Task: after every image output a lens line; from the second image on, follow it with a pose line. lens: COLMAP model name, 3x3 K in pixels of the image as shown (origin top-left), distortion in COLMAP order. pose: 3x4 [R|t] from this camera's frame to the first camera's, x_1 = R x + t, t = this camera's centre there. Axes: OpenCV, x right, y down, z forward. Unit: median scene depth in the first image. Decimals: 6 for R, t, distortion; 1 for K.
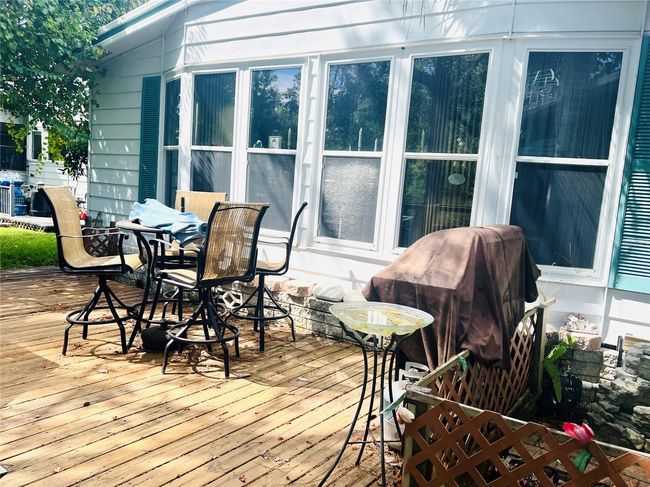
lens RADIAL K [[549.1, 0, 325.0], [0, 549.1, 243.5], [0, 0, 1]] dist [0.085461, -0.123406]
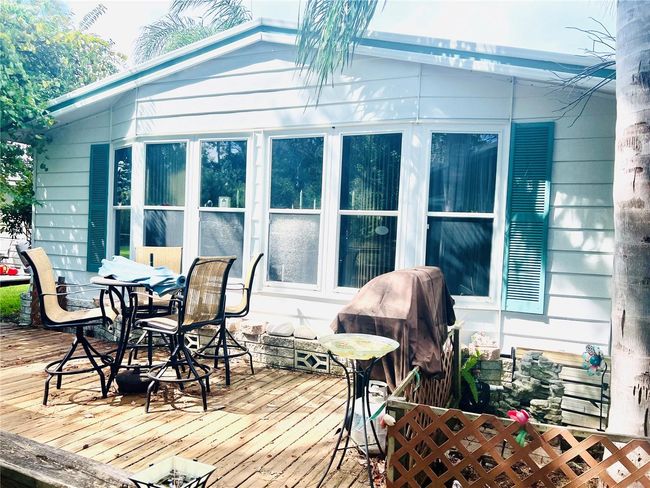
lens RADIAL K [[489.0, 0, 334.3], [0, 489.0, 244.0], [0, 0, 1]] dist [0.064800, -0.084477]
pose [[0.979930, -0.035096, 0.196227, -0.094982], [0.050287, 0.996065, -0.072977, -0.011285], [-0.192894, 0.081380, 0.977839, -0.067921]]
